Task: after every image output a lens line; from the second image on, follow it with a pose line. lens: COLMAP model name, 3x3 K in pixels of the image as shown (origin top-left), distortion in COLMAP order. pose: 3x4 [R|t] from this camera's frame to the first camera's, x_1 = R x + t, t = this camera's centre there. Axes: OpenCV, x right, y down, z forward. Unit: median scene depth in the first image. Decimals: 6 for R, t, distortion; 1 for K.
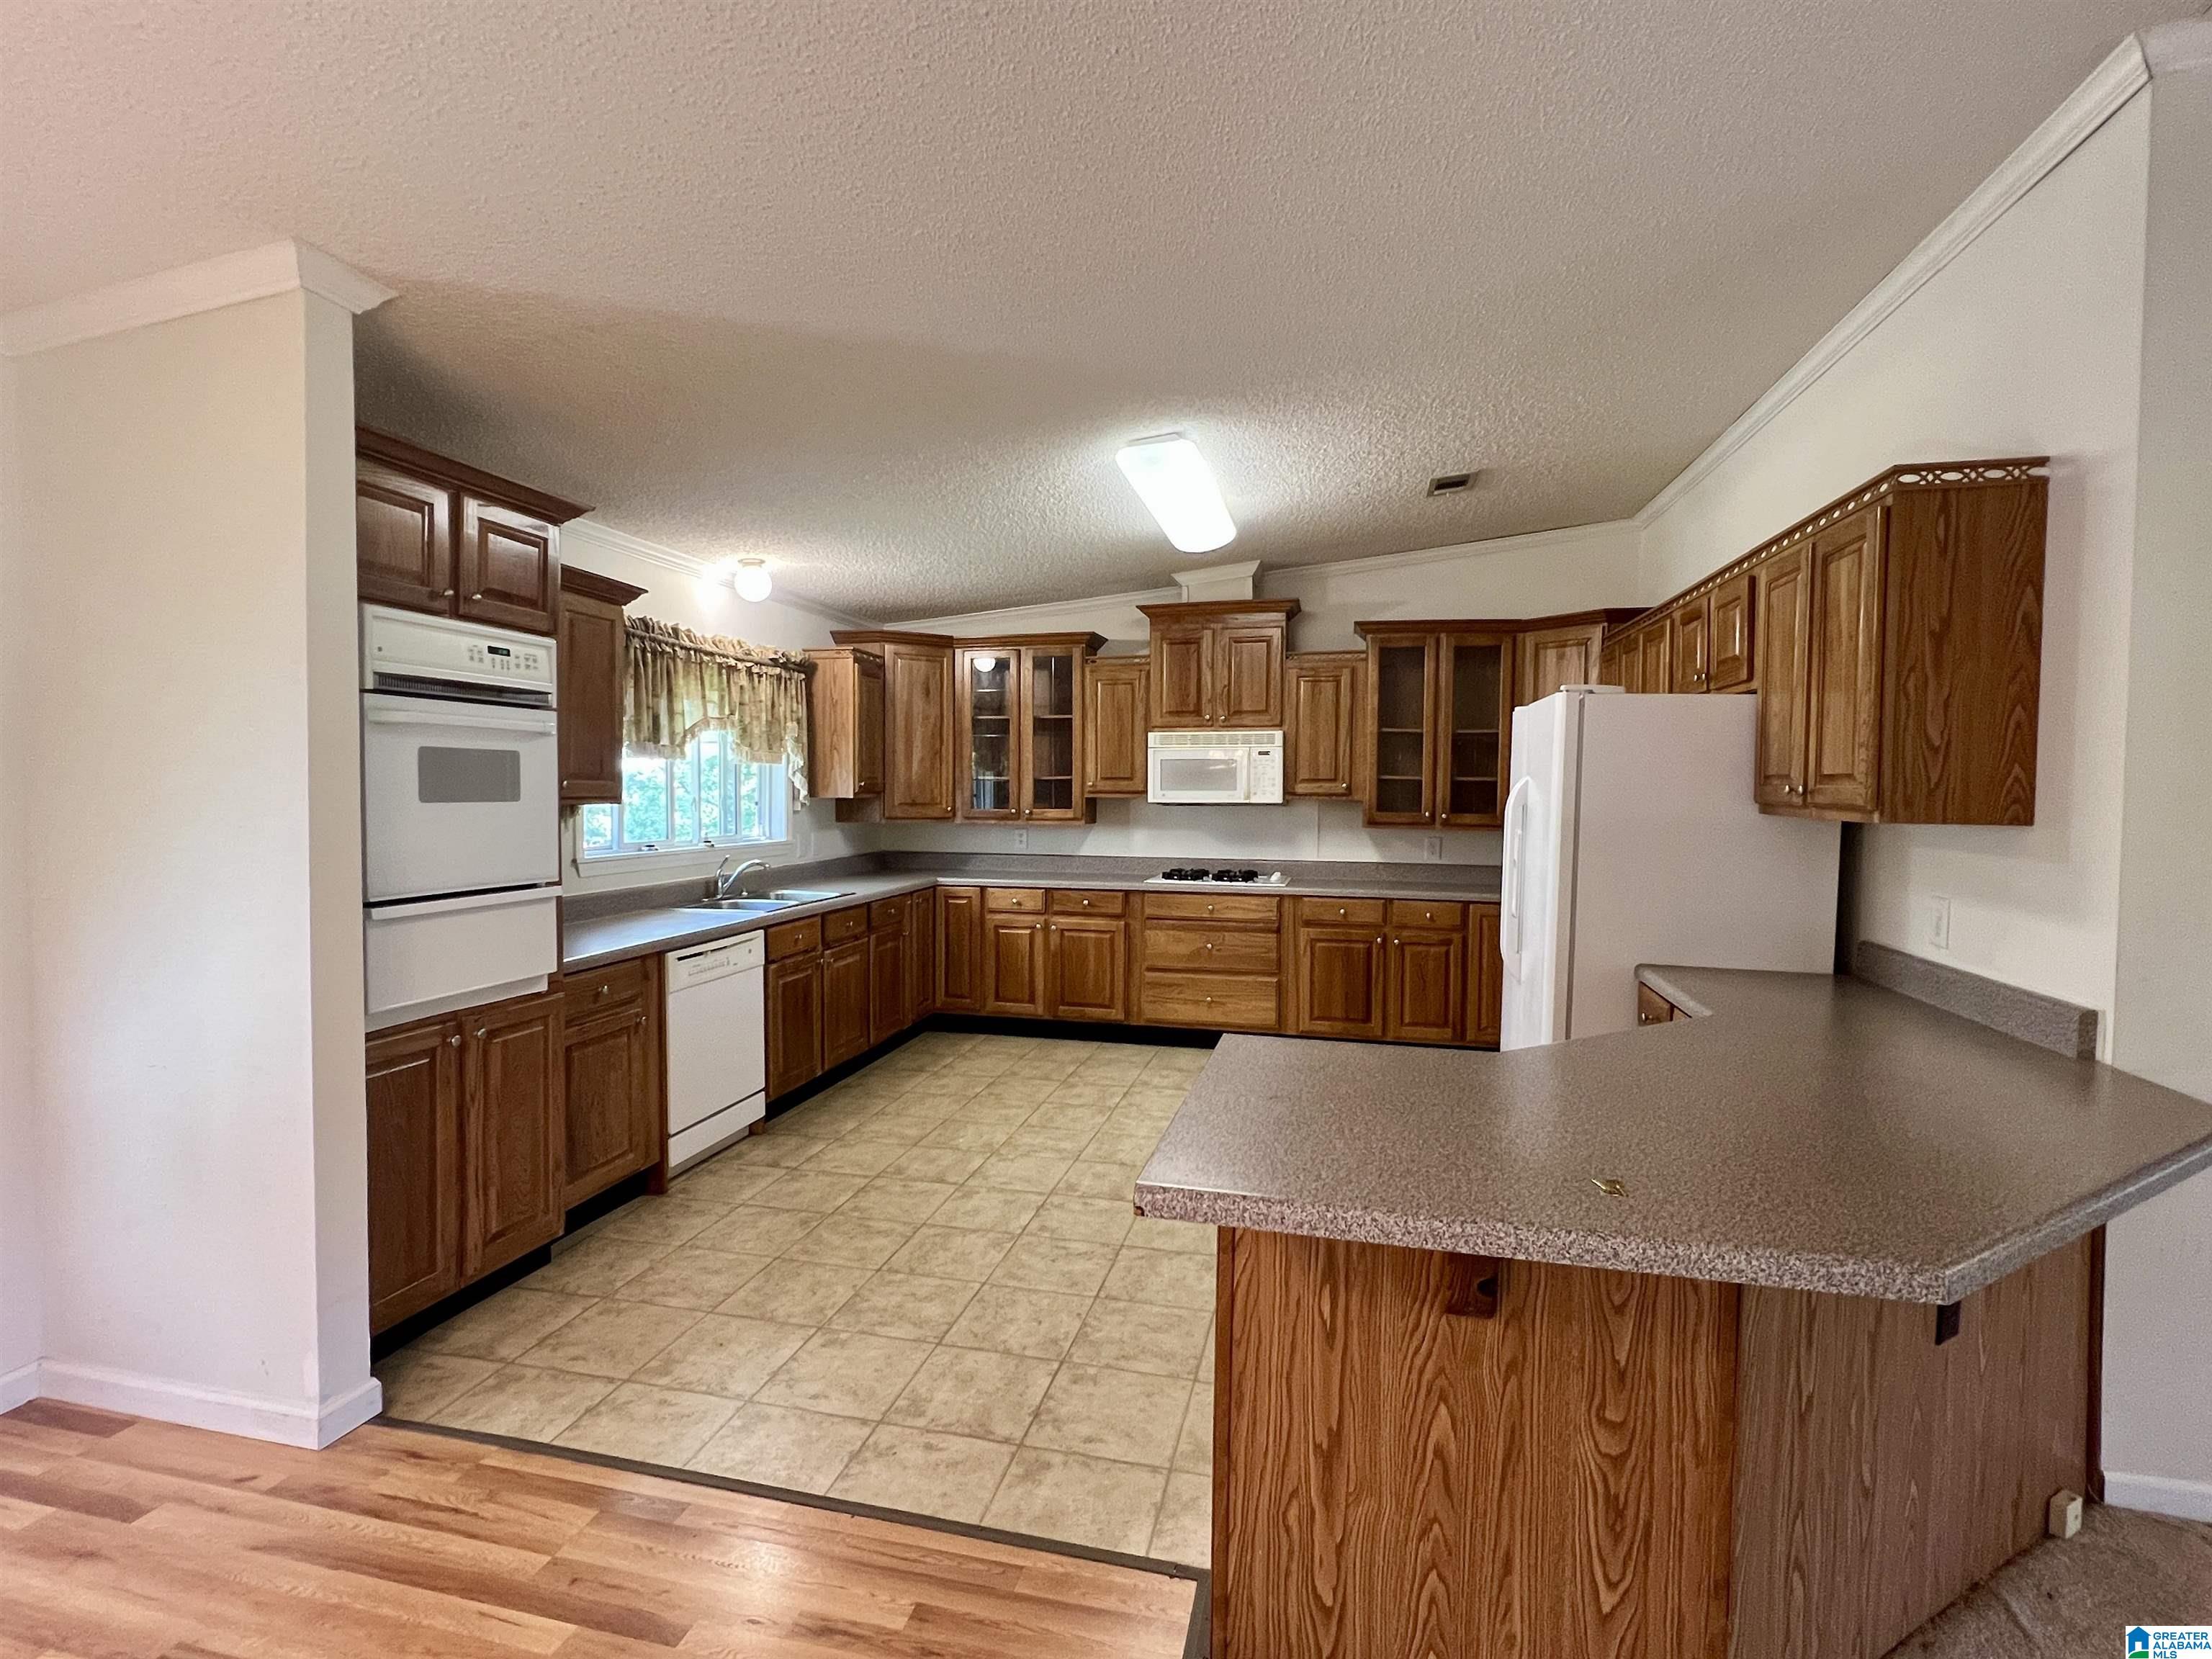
lens RADIAL K [[1058.1, 0, 1098.3], [0, 1058.1, 823.2], [0, 0, 1]] dist [-0.003530, 0.001189]
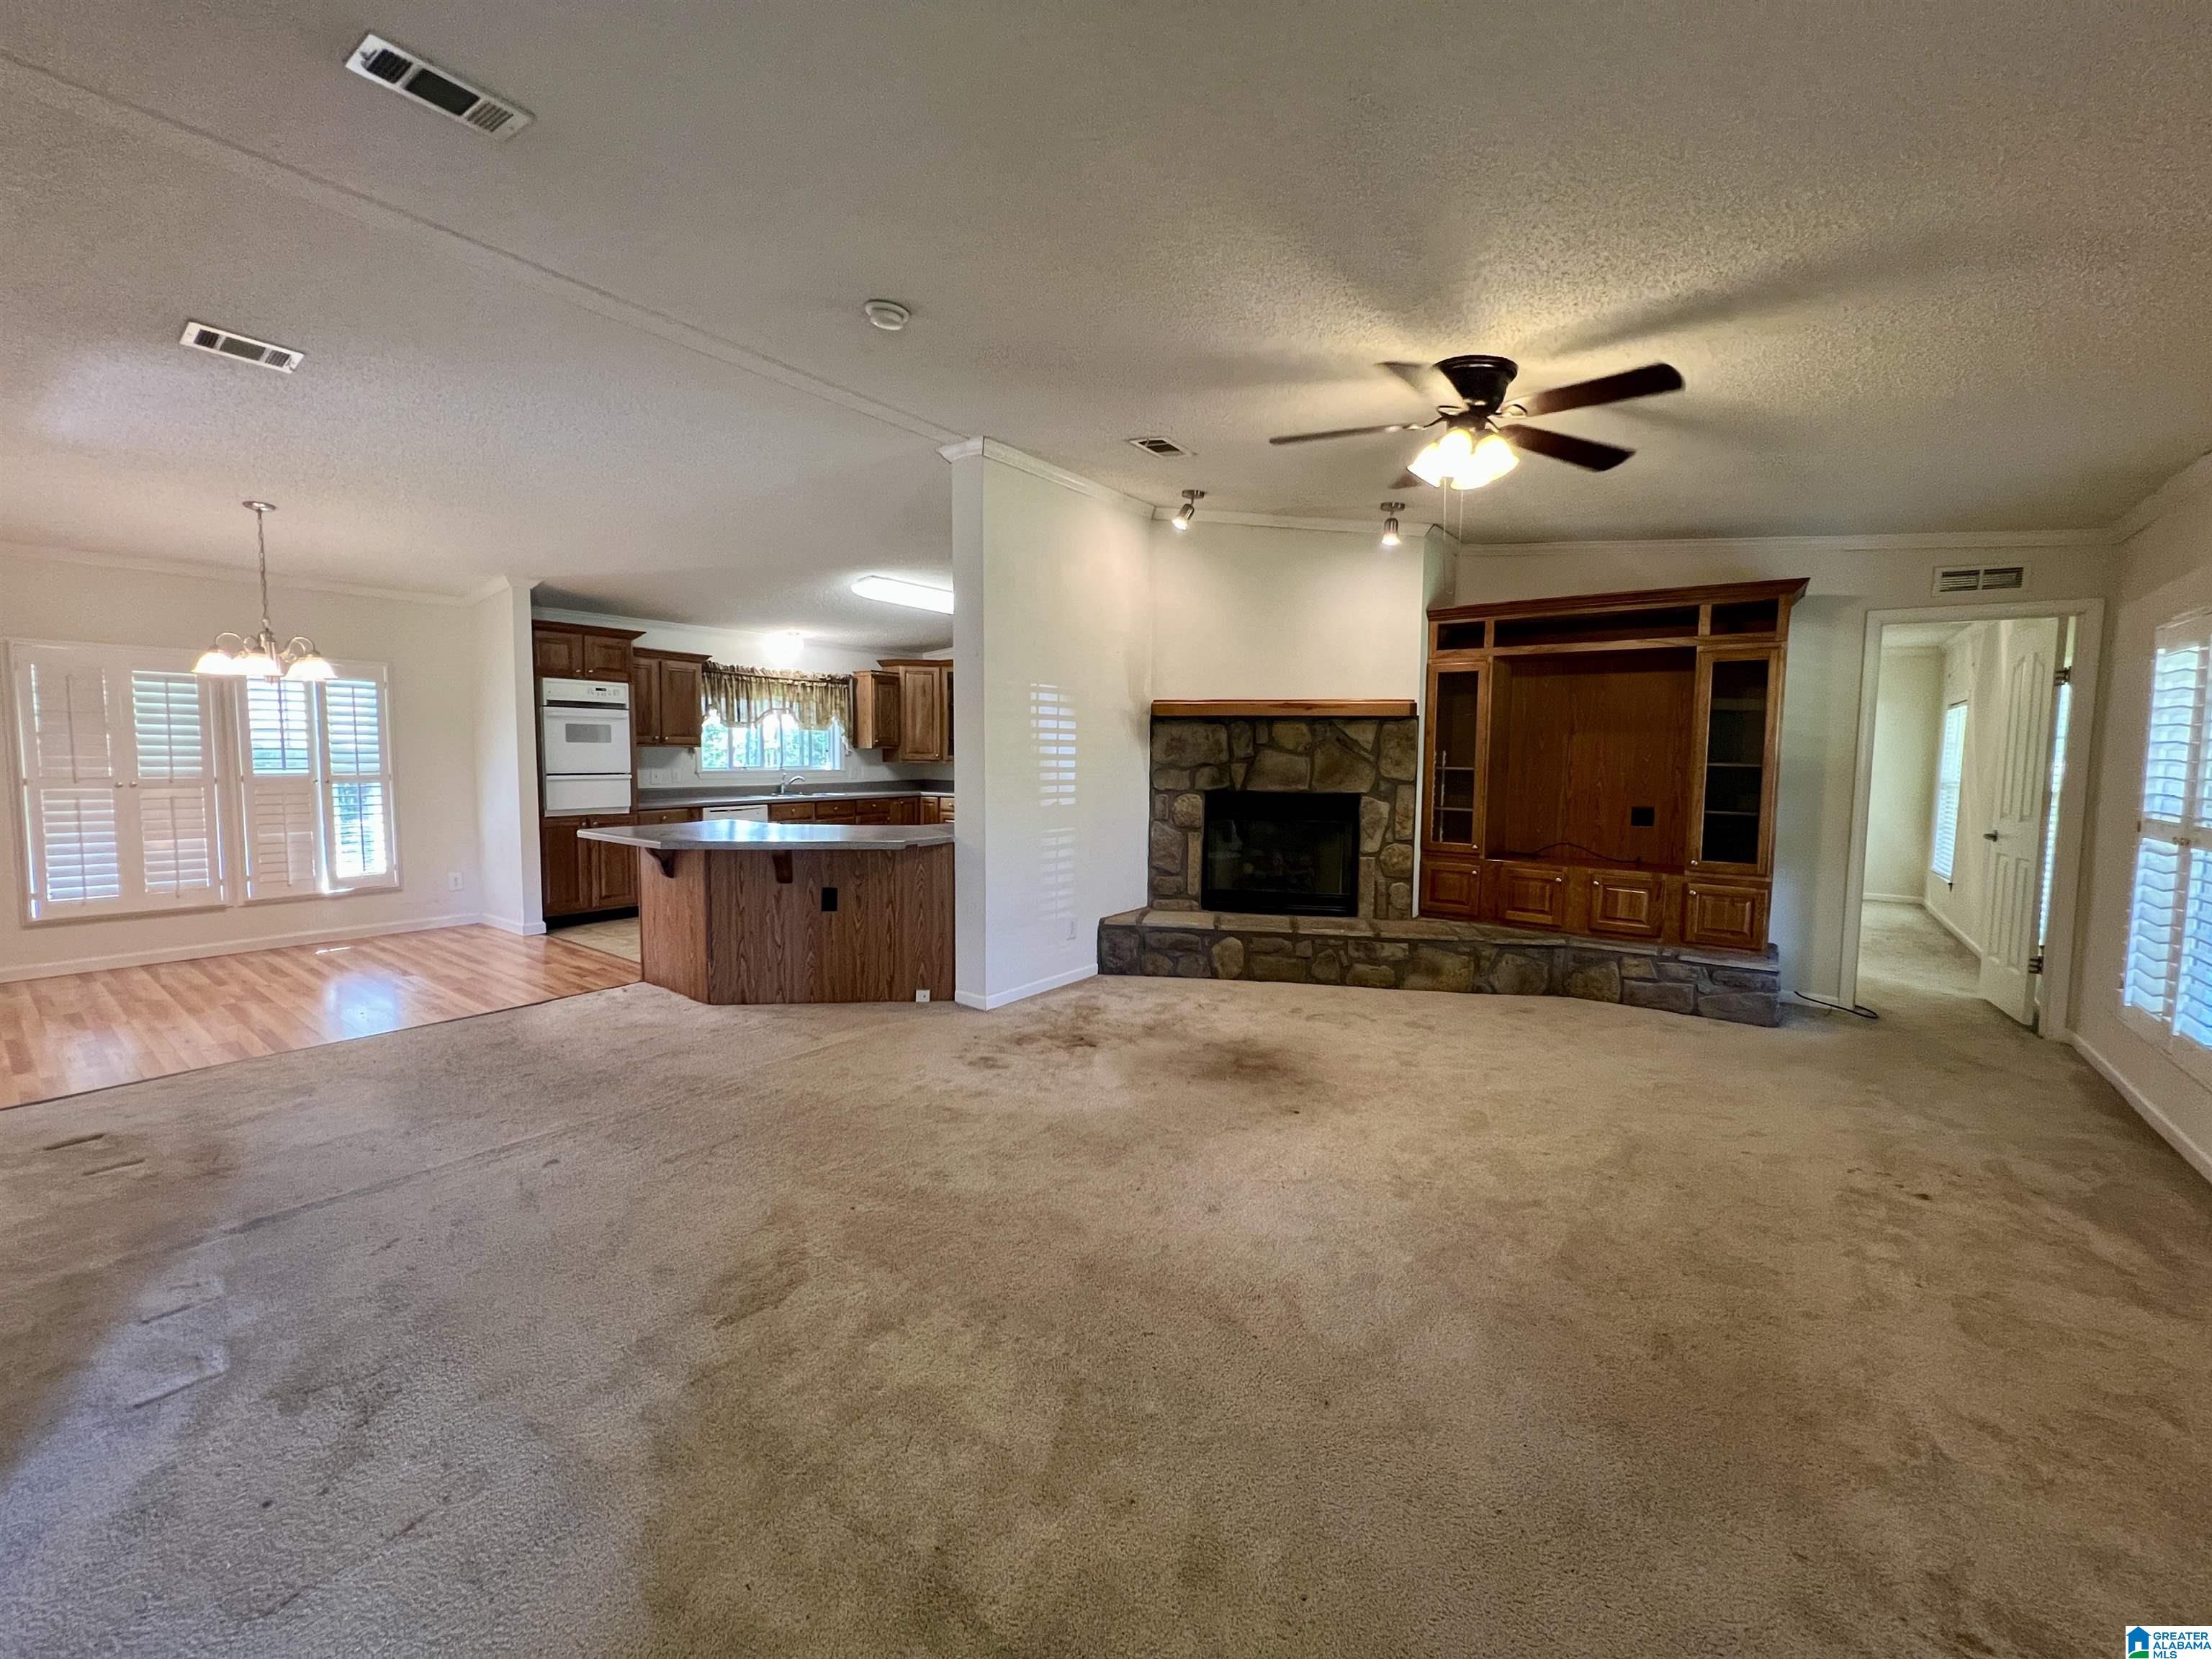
lens RADIAL K [[891.9, 0, 1101.2], [0, 891.9, 822.5], [0, 0, 1]] dist [-0.002172, 0.000498]
pose [[0.917584, 0.031419, -0.396298, 0.798061], [-0.015395, 0.998933, 0.043553, 0.033910], [0.397243, -0.033863, 0.917089, -0.330497]]
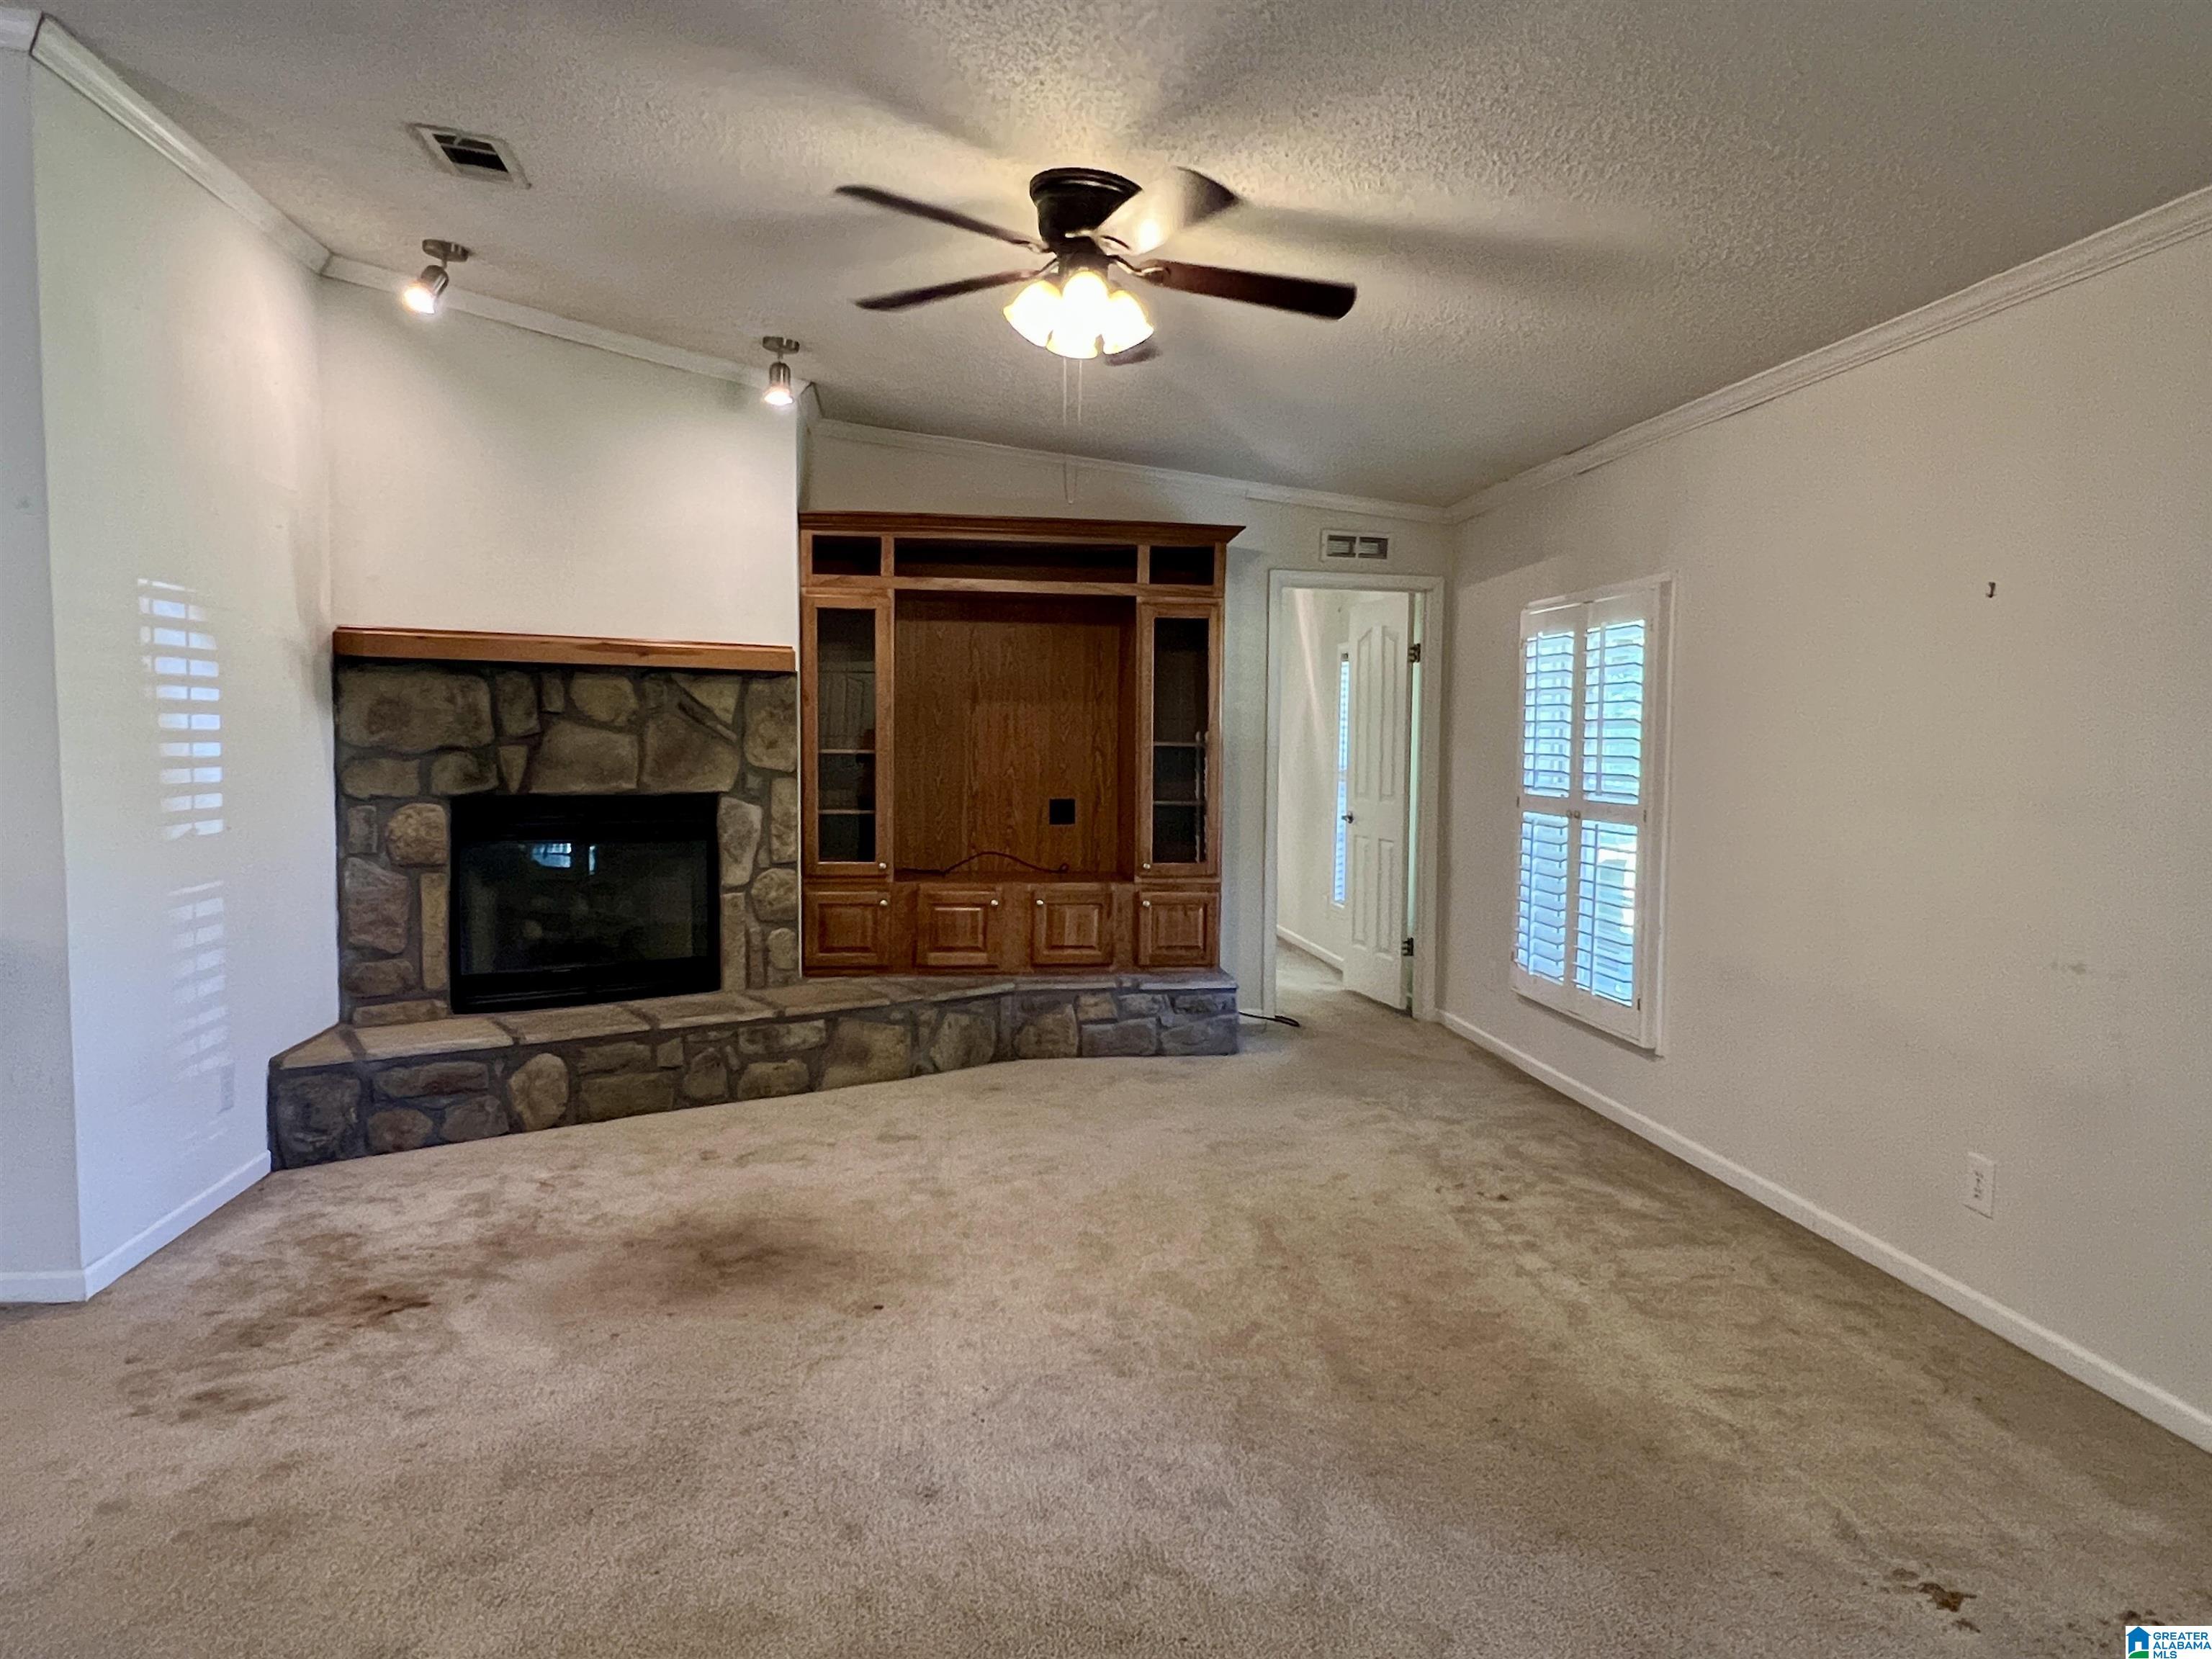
lens RADIAL K [[1392.5, 0, 1097.9], [0, 1392.5, 828.0], [0, 0, 1]] dist [0.001858, -0.004542]
pose [[0.933001, -0.021859, 0.359208, 0.574002], [0.009155, 0.999272, 0.037030, 0.031472], [-0.359756, -0.031260, 0.932523, -0.306366]]
